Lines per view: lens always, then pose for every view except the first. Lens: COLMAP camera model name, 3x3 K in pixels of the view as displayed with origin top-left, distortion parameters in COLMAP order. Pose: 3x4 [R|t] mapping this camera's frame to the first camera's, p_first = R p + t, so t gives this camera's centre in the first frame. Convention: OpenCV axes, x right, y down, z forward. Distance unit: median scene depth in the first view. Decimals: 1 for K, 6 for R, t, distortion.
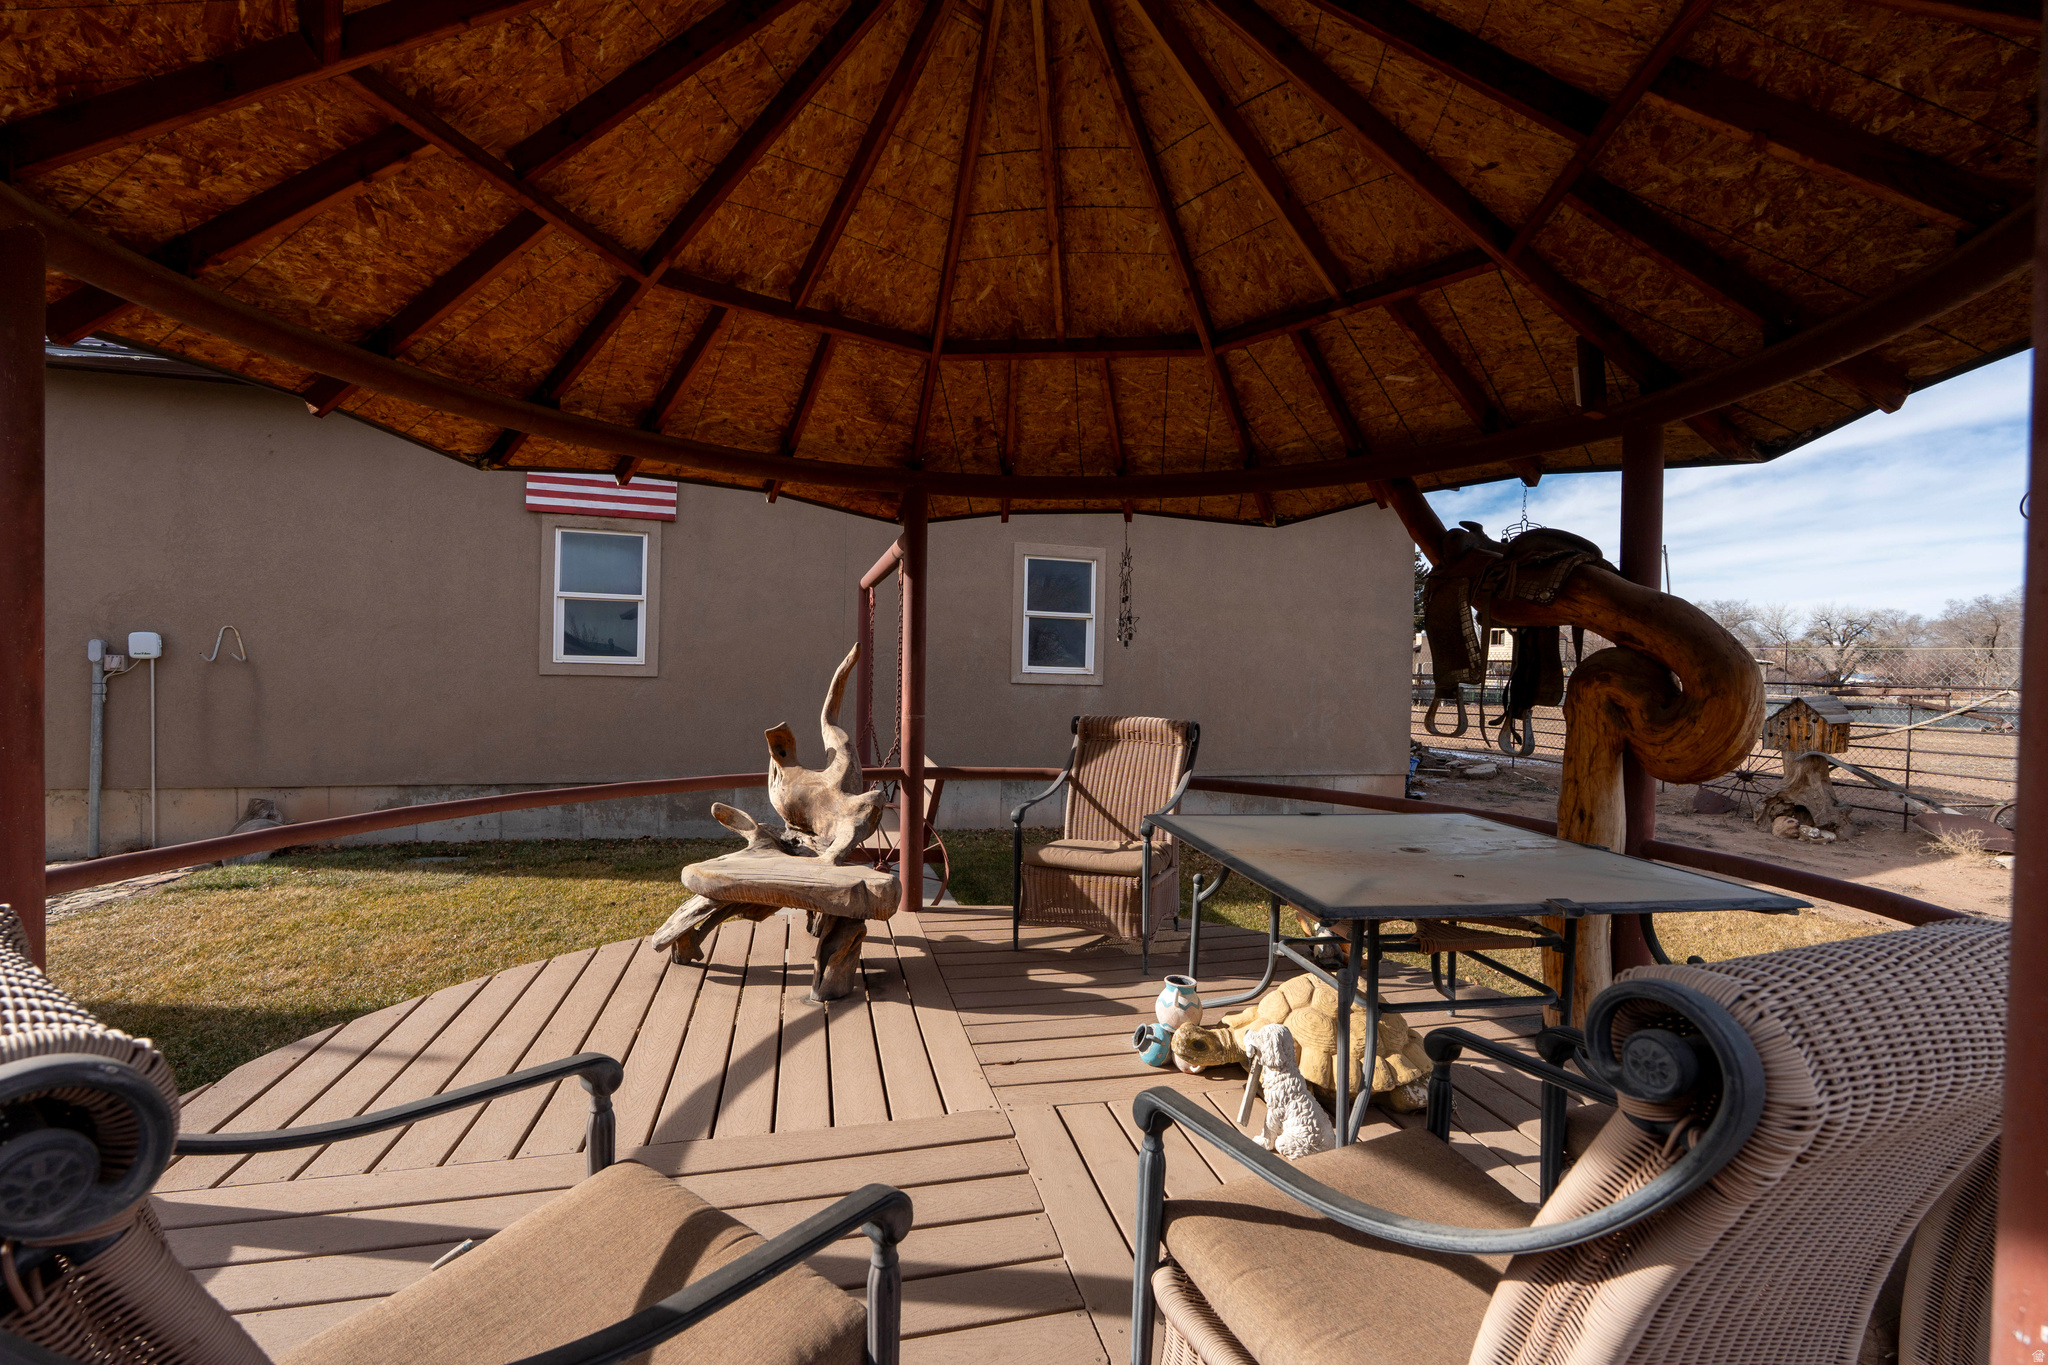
lens RADIAL K [[885.0, 0, 1025.3], [0, 885.0, 679.8], [0, 0, 1]] dist [-0.001479, 0.000601]
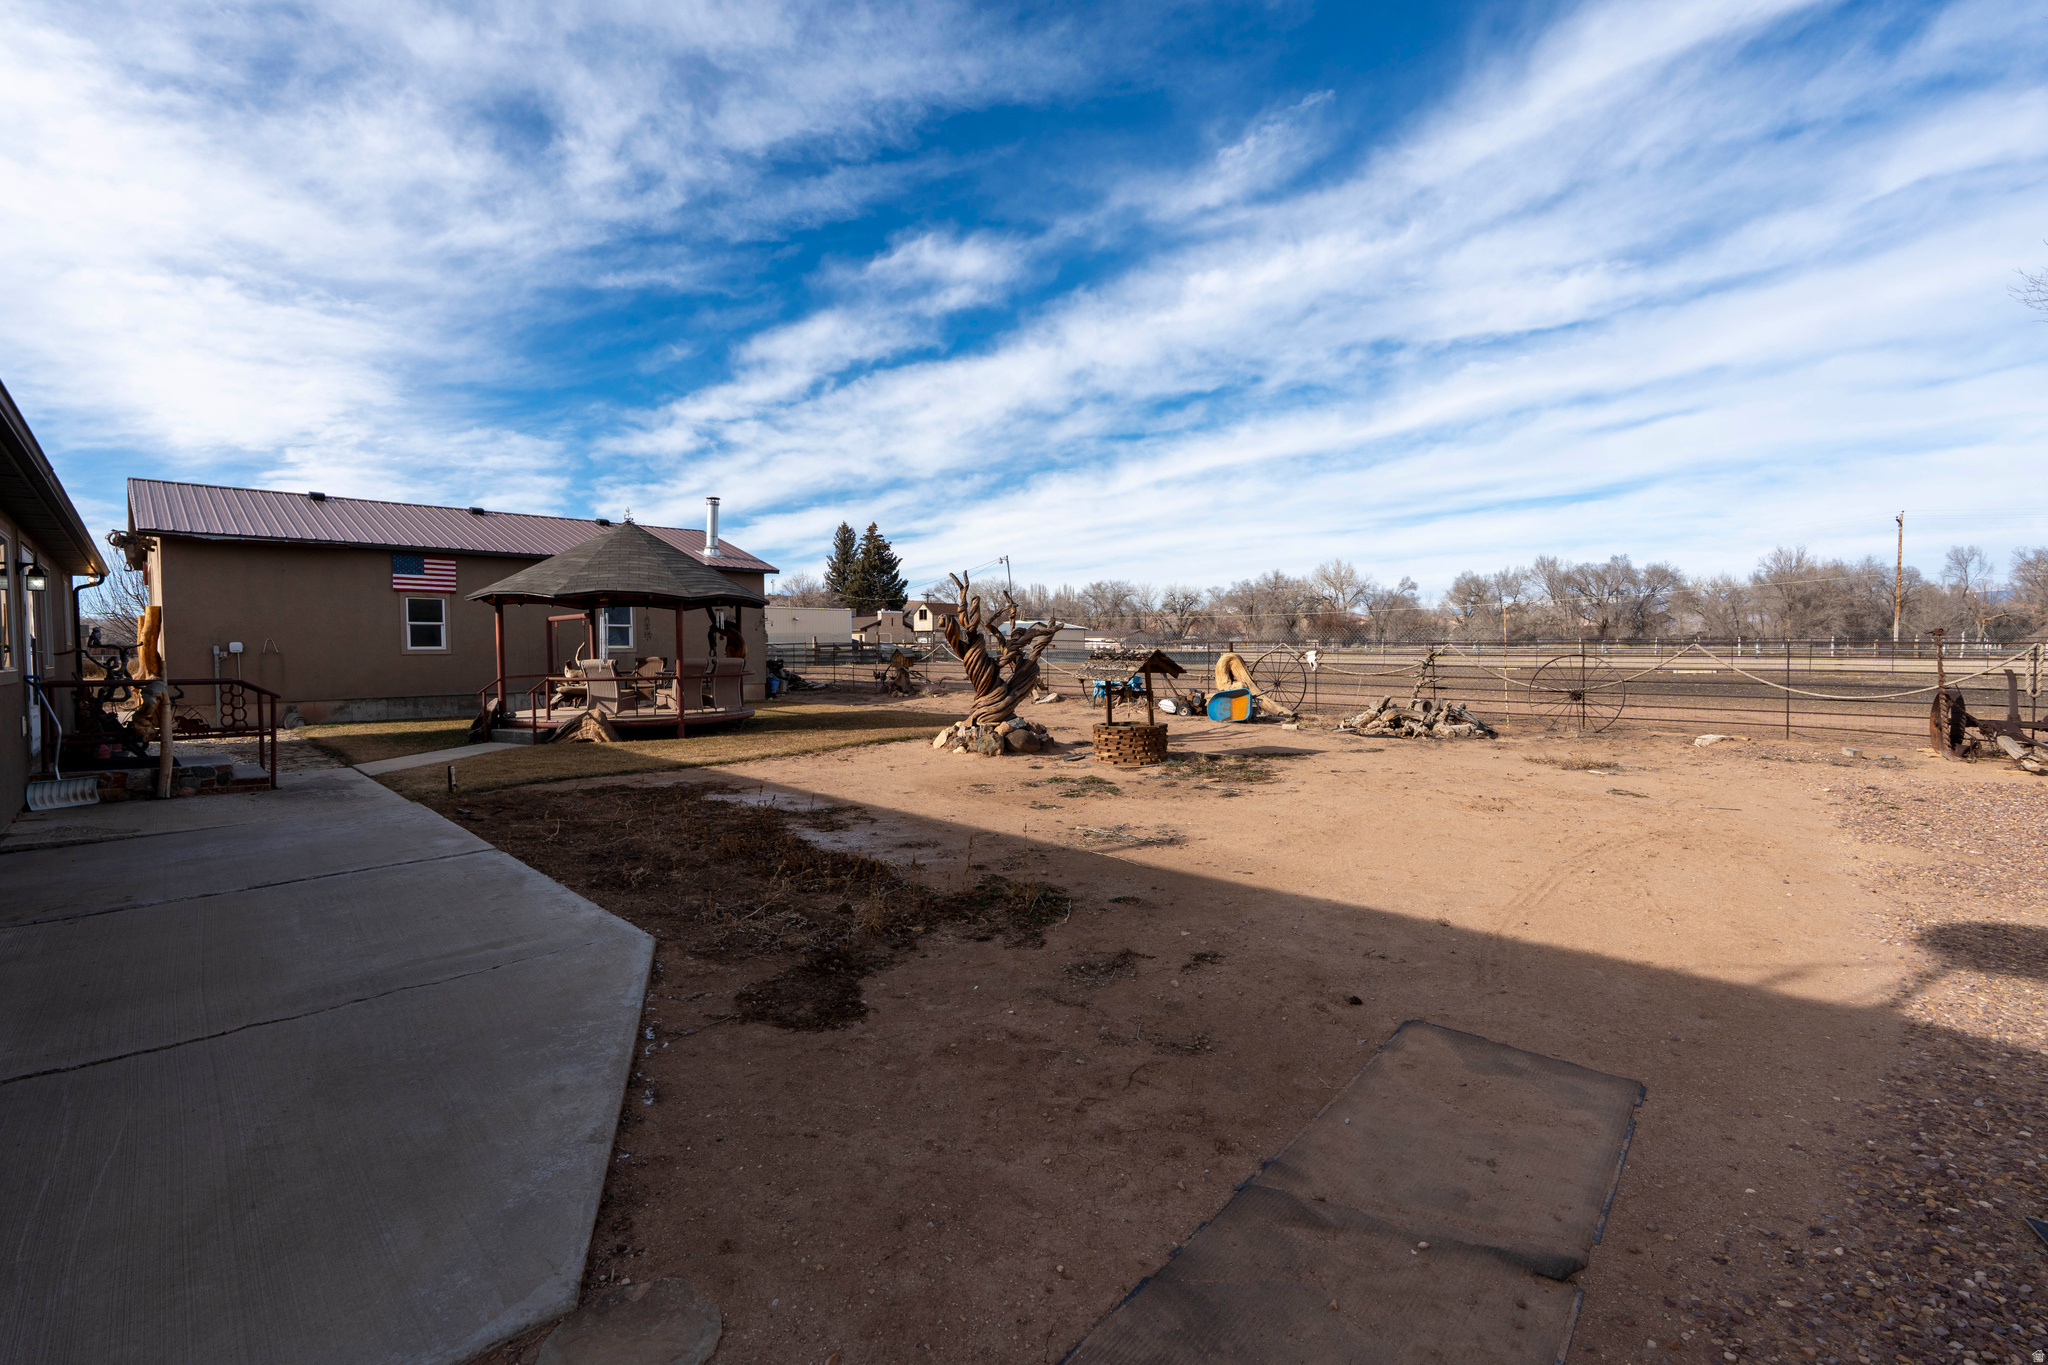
lens RADIAL K [[885.0, 0, 1030.3], [0, 885.0, 673.6], [0, 0, 1]] dist [-0.001479, 0.000601]
pose [[0.874550, -0.041234, 0.483179, -0.015415], [0.026108, 0.998937, 0.037993, 0.000030], [-0.484232, -0.020612, 0.874697, -0.171997]]
